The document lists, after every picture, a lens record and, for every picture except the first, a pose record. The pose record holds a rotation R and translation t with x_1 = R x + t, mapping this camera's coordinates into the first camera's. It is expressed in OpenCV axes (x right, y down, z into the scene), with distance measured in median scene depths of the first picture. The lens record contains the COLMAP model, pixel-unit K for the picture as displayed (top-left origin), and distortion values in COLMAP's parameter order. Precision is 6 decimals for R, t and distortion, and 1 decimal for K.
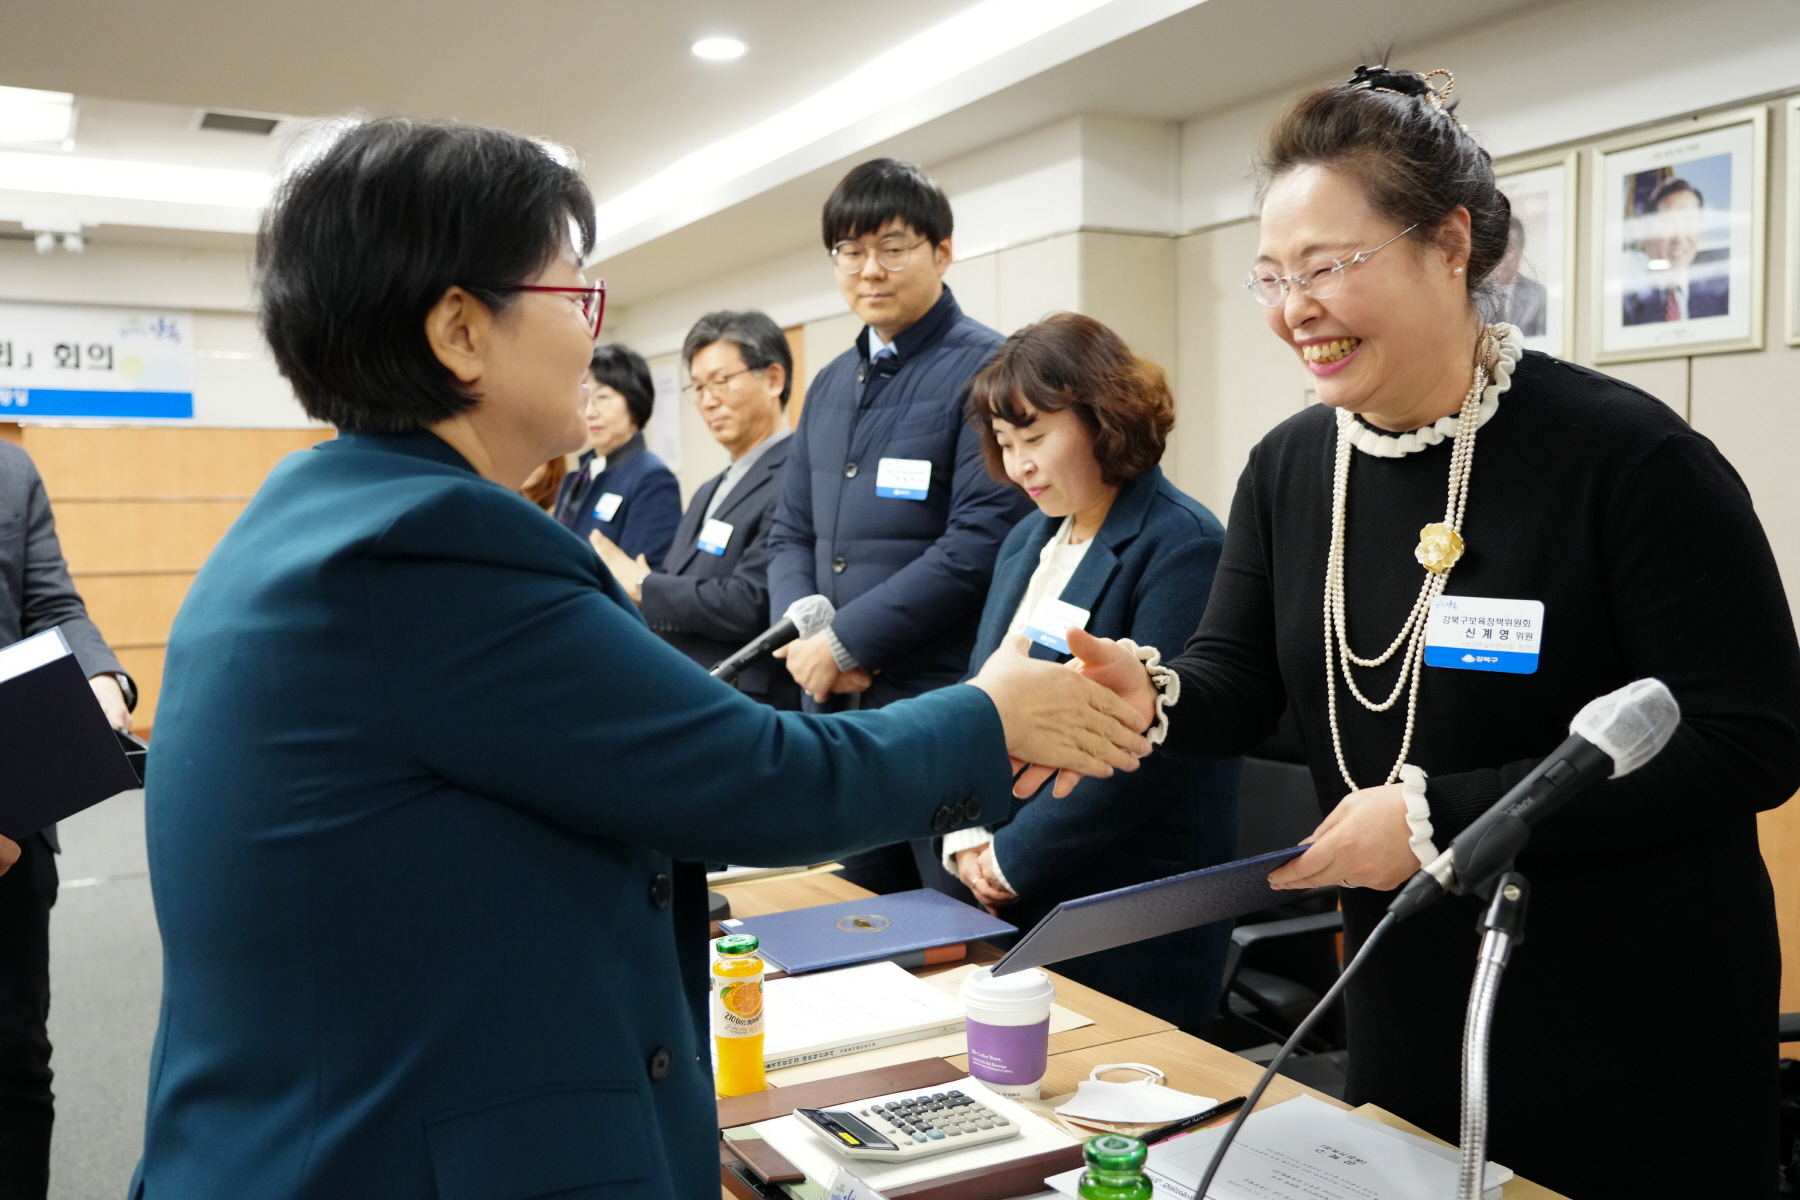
lens RADIAL K [[1627.9, 0, 900.0], [0, 1627.9, 600.0], [0, 0, 1]] dist [0.171941, -0.283794]
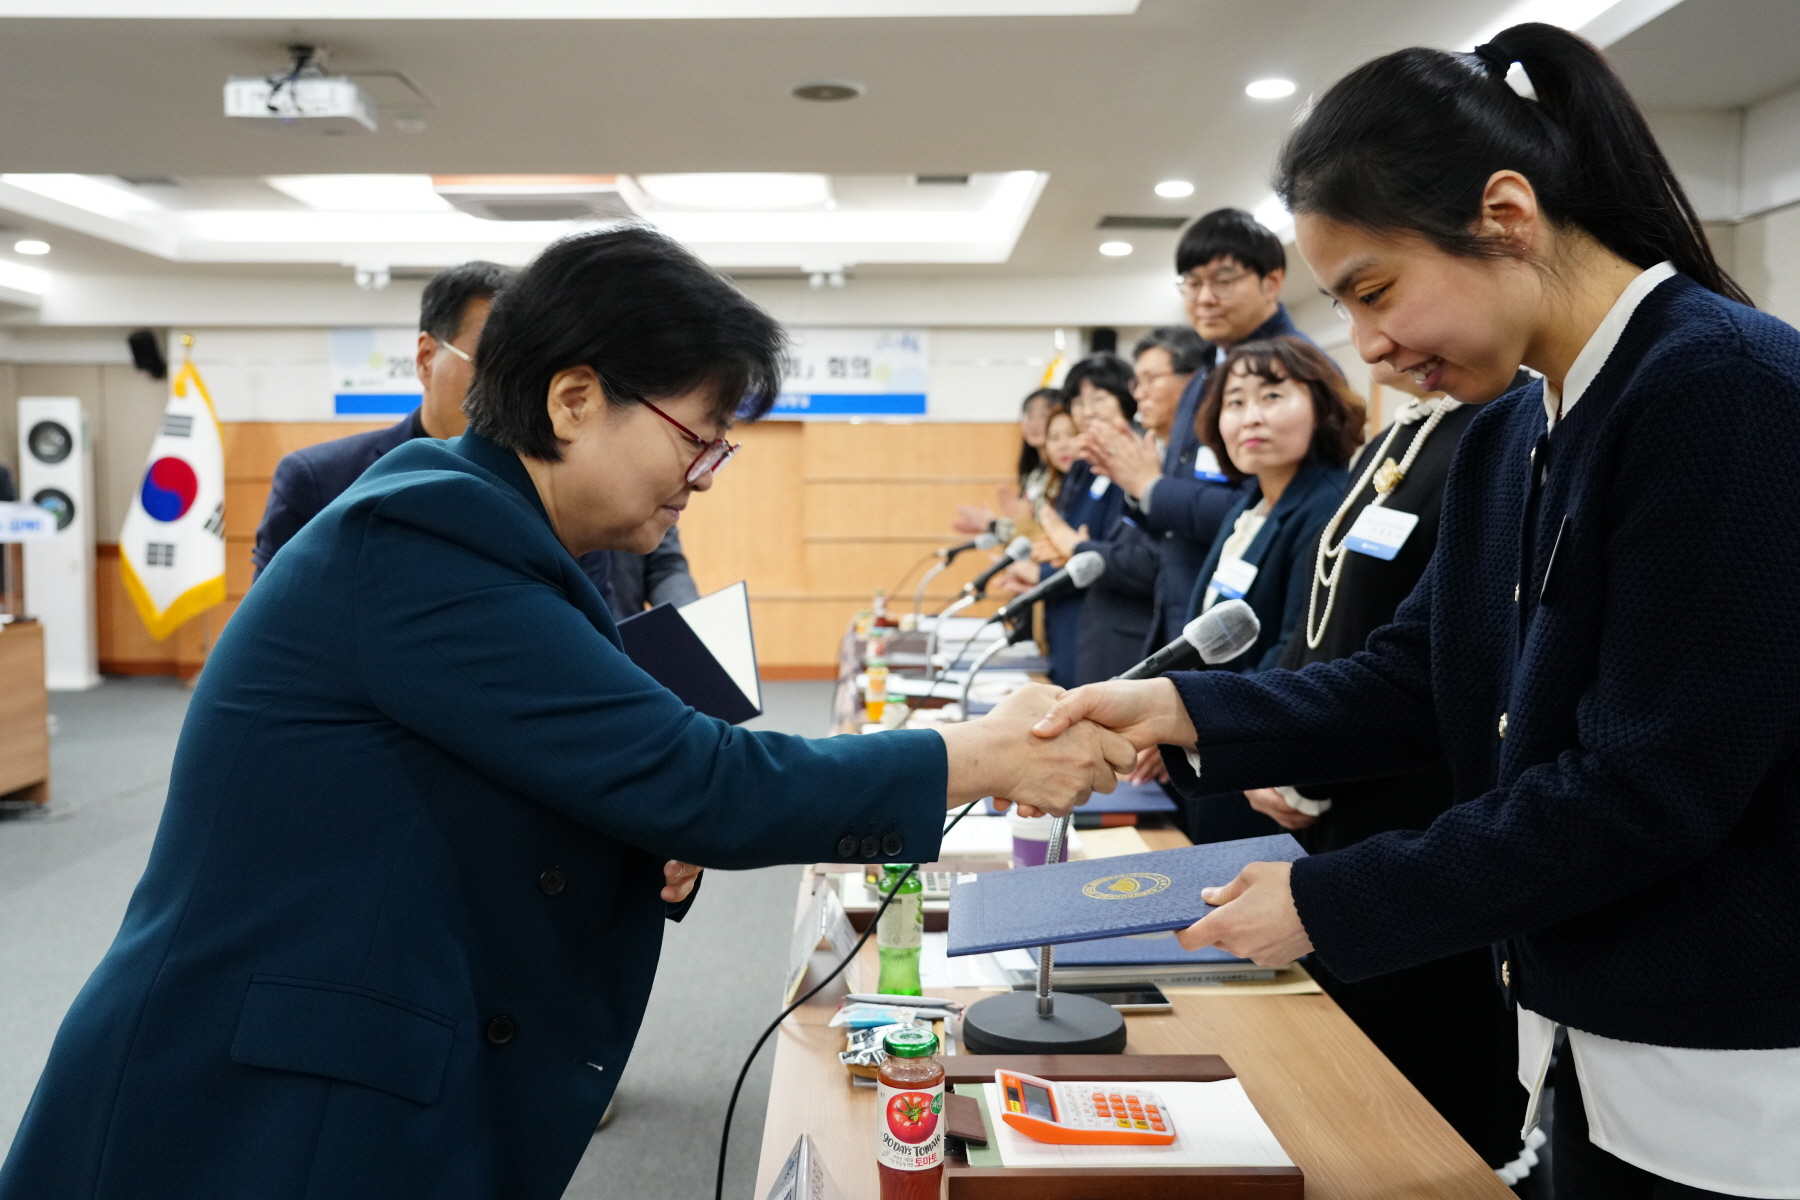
lens RADIAL K [[1598.5, 0, 863.2], [0, 1598.5, 590.7], [0, 0, 1]] dist [0.013652, 0.010433]
pose [[0.879173, 0.039329, -0.474876, 0.129431], [-0.036092, 0.999221, 0.015935, 0.004432], [0.475133, 0.003130, 0.879908, -0.075578]]
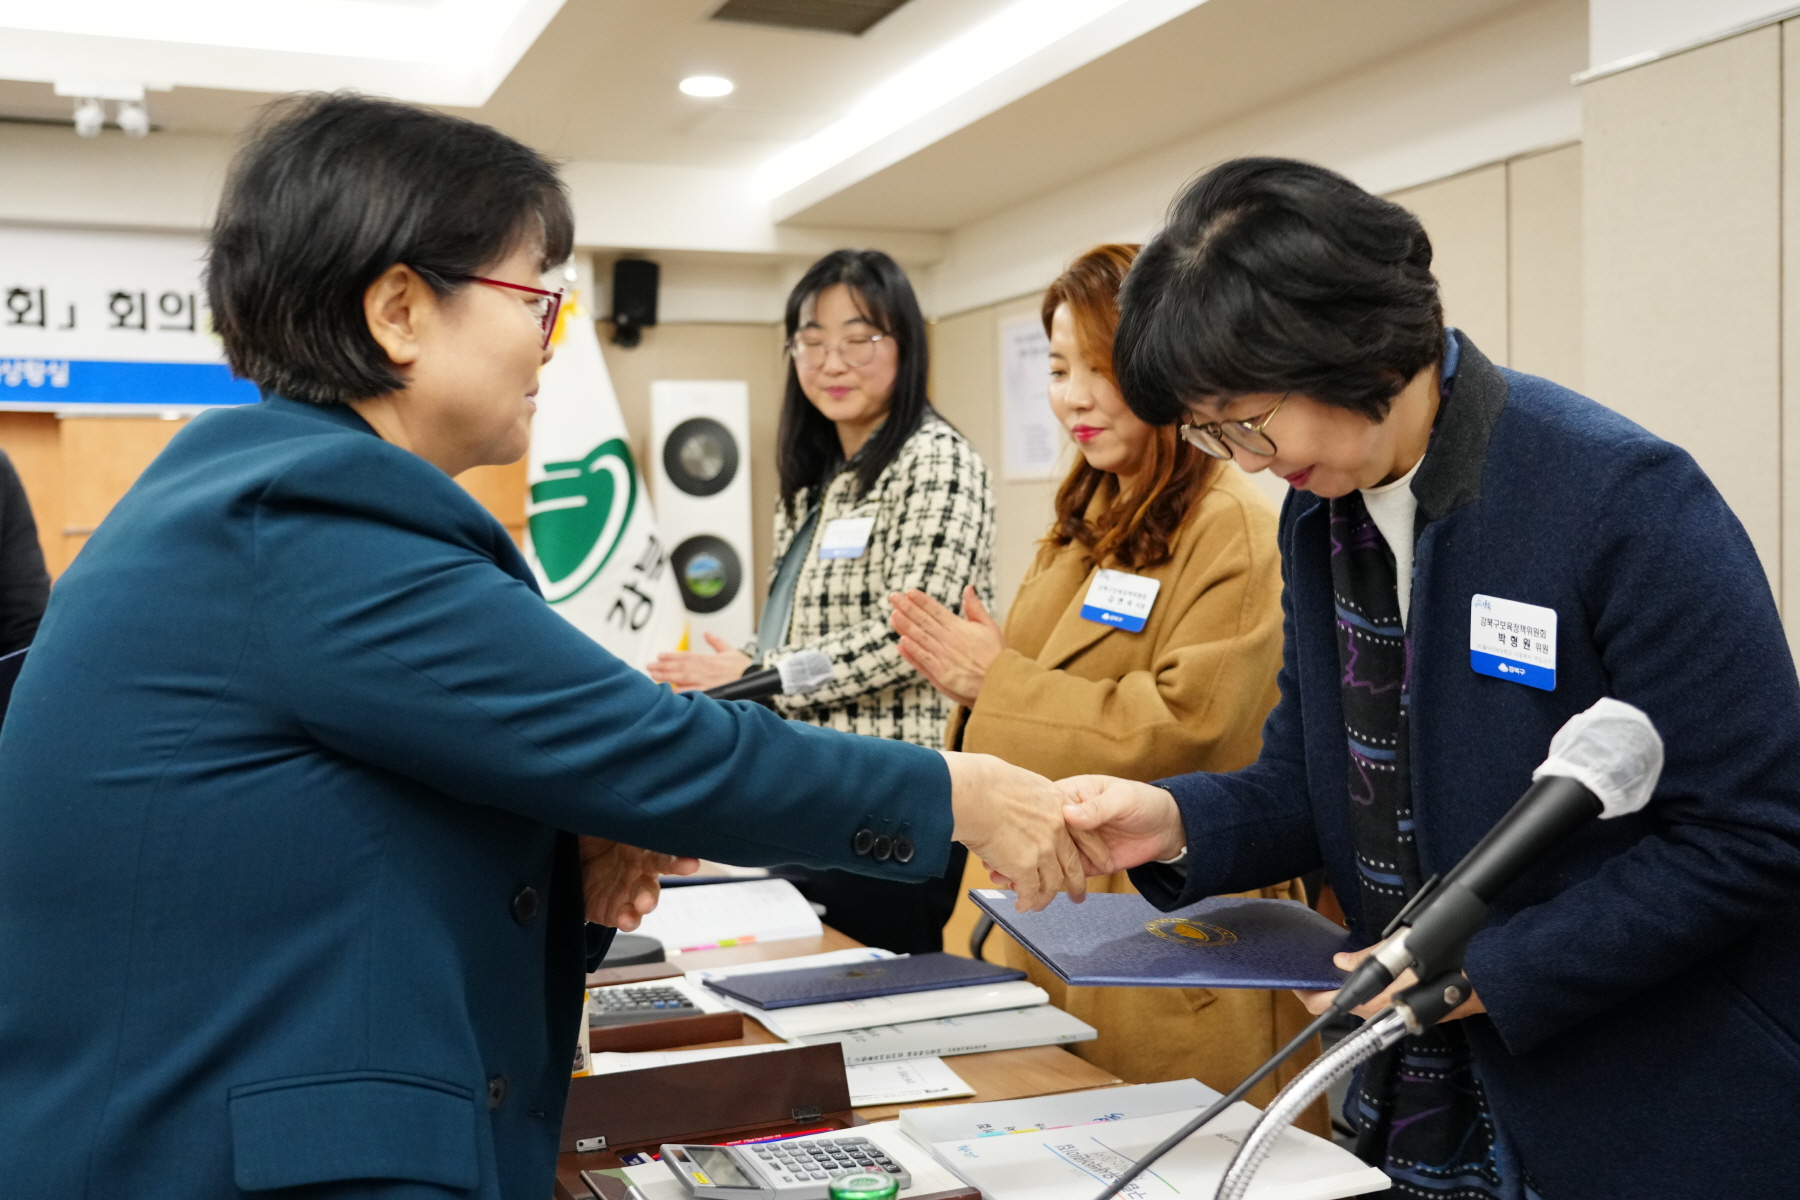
lens RADIAL K [[1892.7, 0, 900.0], [0, 1892.7, 600.0], [0, 0, 1]] dist [0.041344, -0.040969]
pose [[0.995419, -0.010521, -0.095025, -0.166090], [0.007567, 0.999478, -0.031398, -0.010352], [0.095306, 0.030536, 0.994980, 0.374408]]
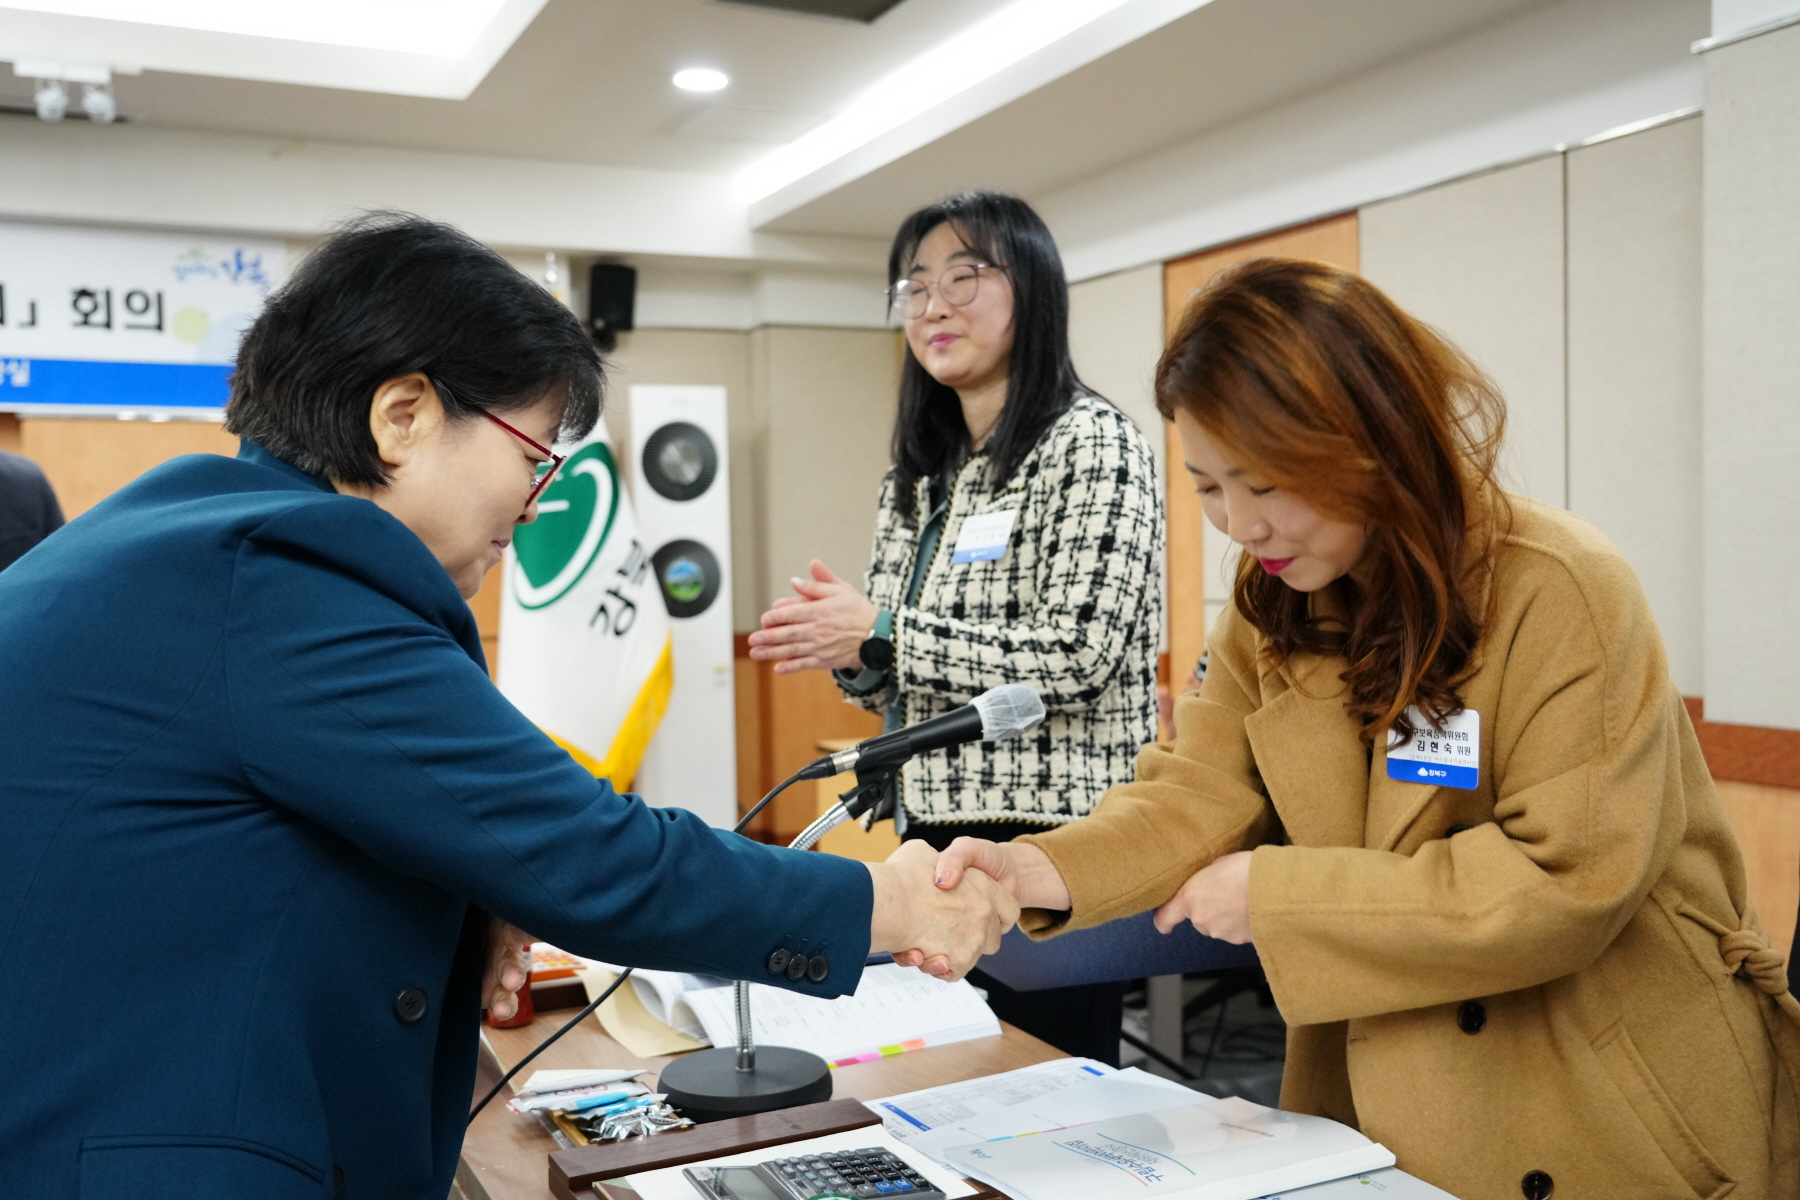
lens RADIAL K [[1667.9, 0, 900.0], [0, 1667.9, 600.0], [0, 0, 1]] dist [0.004846, 0.003140]
pose [[0.999499, -0.013951, -0.028399, -0.225991], [0.013093, 0.999459, -0.030170, -0.016999], [0.028804, 0.029783, 0.999141, 0.485477]]
